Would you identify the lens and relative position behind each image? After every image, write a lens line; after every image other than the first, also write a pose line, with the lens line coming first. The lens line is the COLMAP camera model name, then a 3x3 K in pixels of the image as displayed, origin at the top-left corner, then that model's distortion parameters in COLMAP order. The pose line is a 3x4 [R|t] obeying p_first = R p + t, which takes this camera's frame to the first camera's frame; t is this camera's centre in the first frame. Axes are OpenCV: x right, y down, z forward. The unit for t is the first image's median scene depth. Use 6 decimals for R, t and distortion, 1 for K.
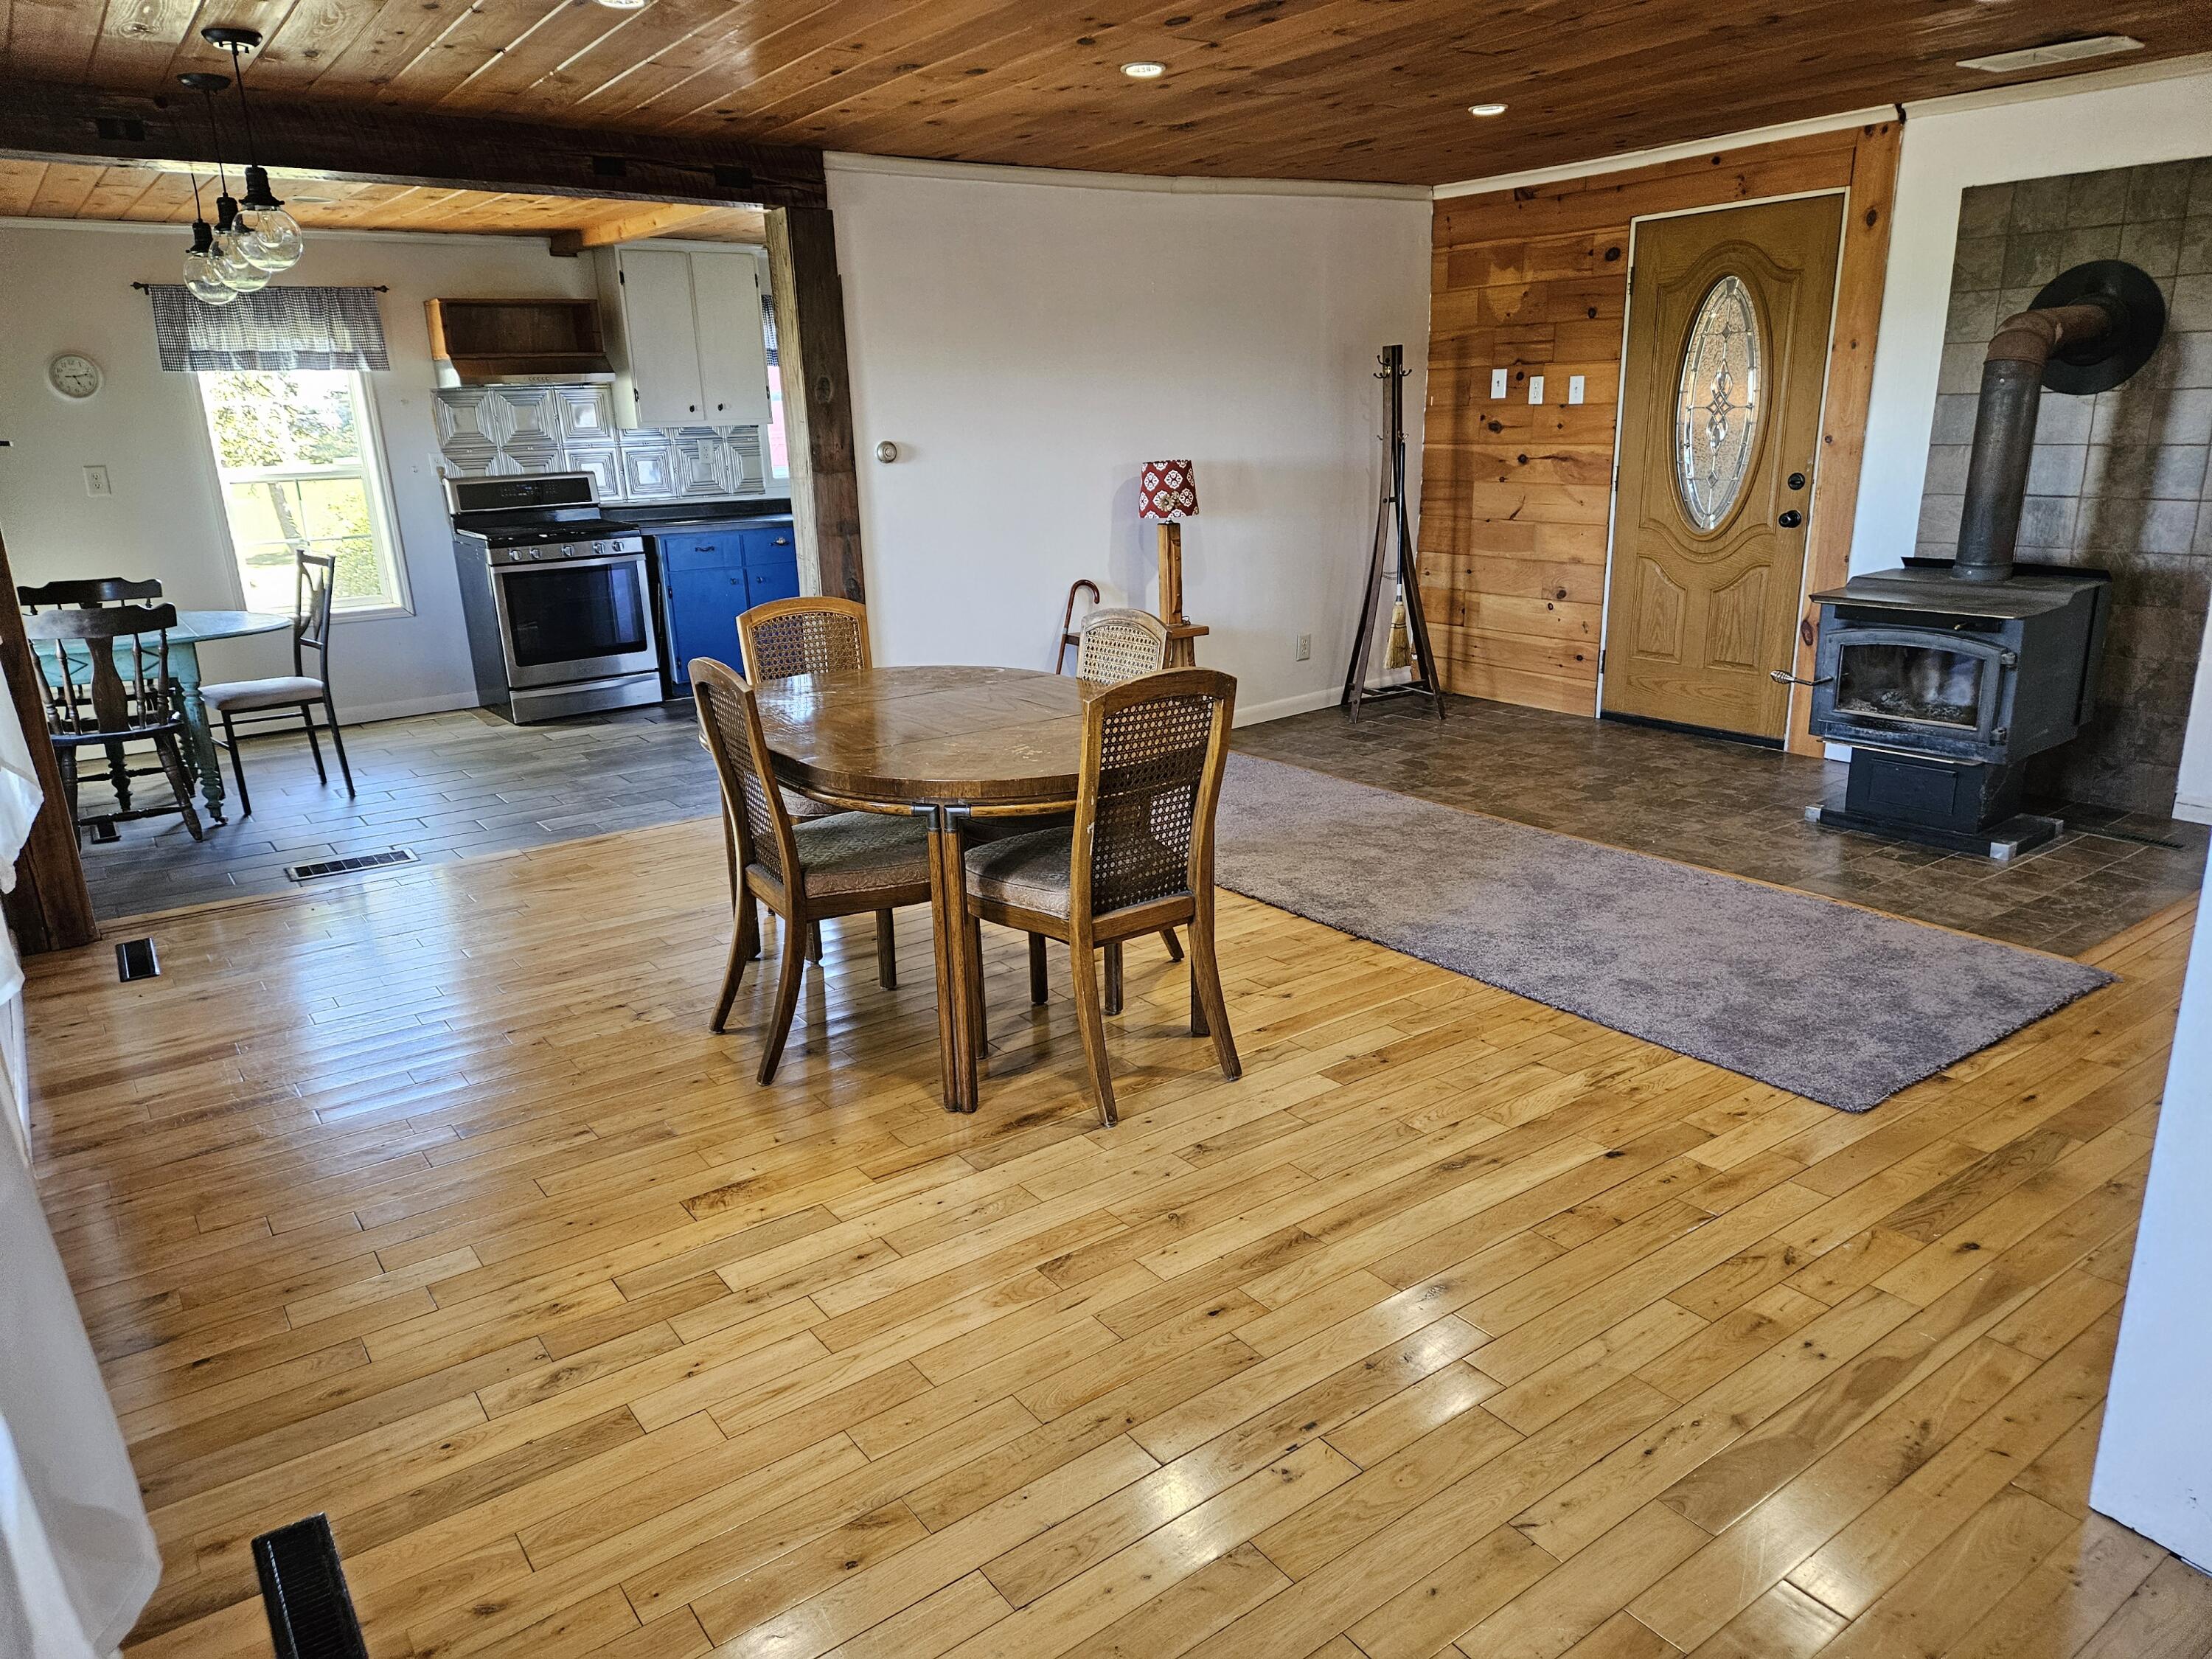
lens RADIAL K [[1487.7, 0, 1088.3], [0, 1487.7, 840.8], [0, 0, 1]] dist [0.031869, -0.024546]
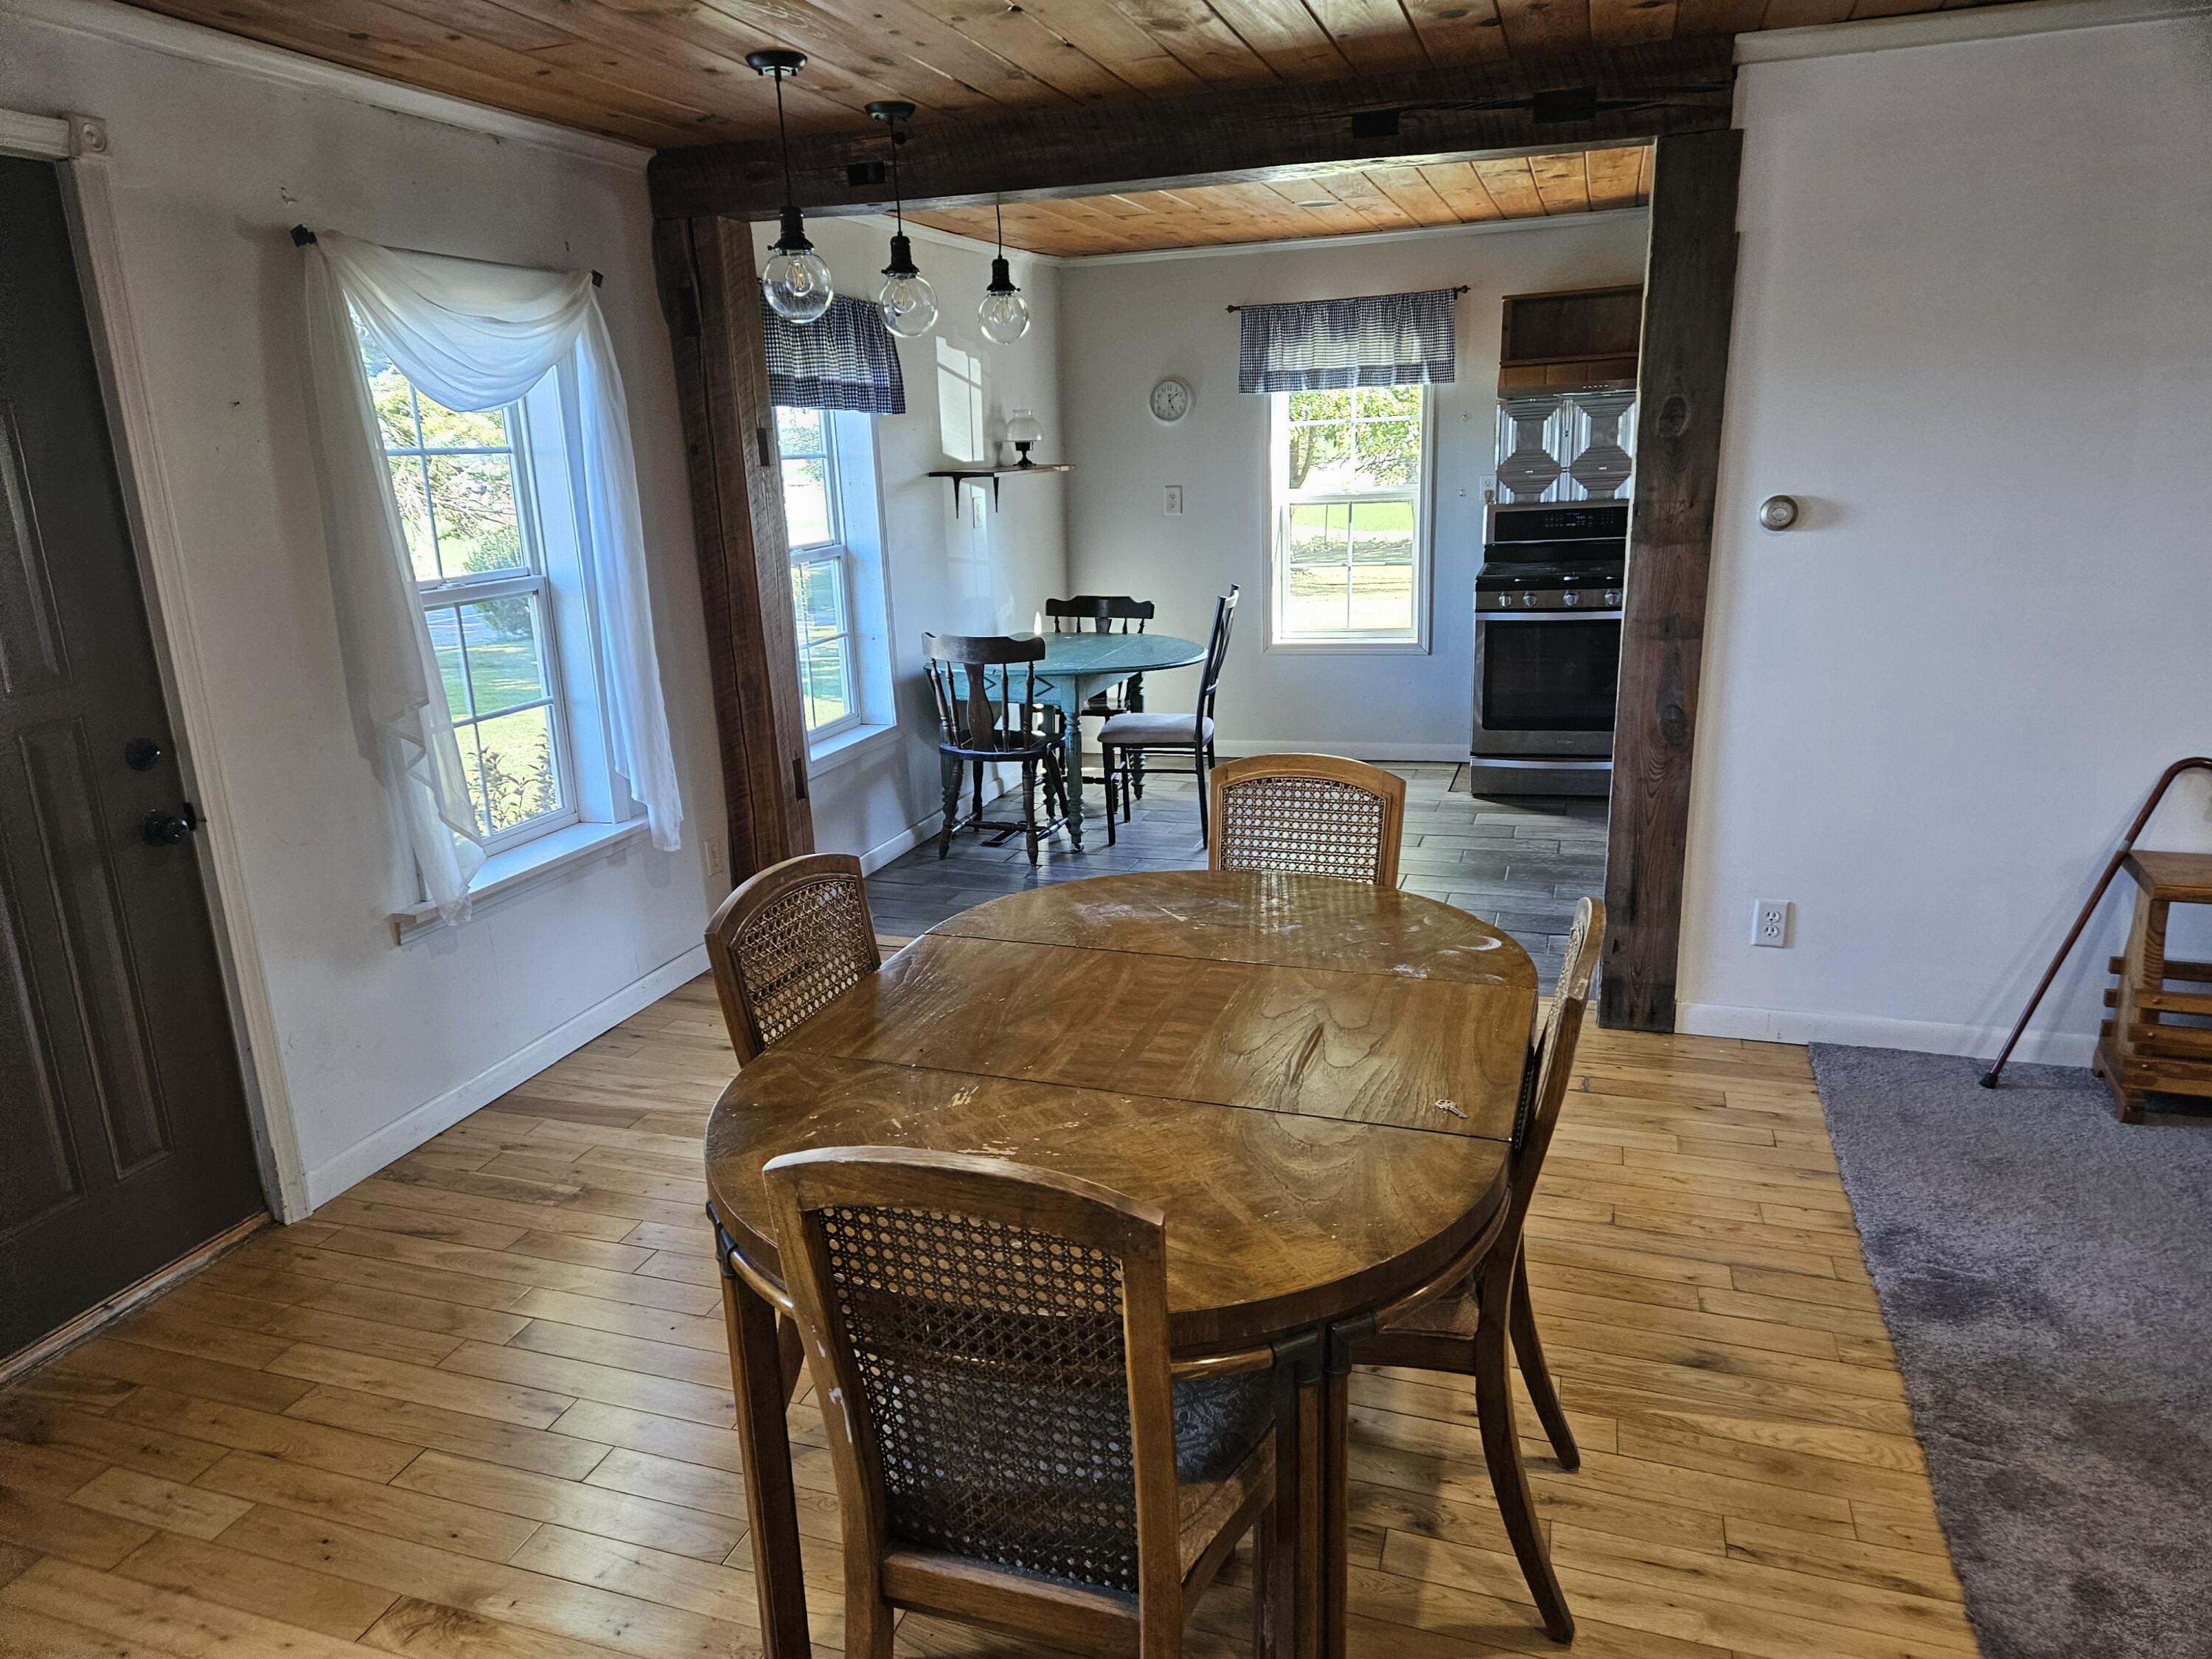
lens RADIAL K [[1487.7, 0, 1101.8], [0, 1487.7, 833.2], [0, 0, 1]] dist [0.031869, -0.024546]
pose [[0.576922, 0.215403, -0.787885, 0.215447], [-0.204462, 0.971975, 0.116017, -0.143550], [0.790795, 0.094160, 0.604795, 0.408023]]
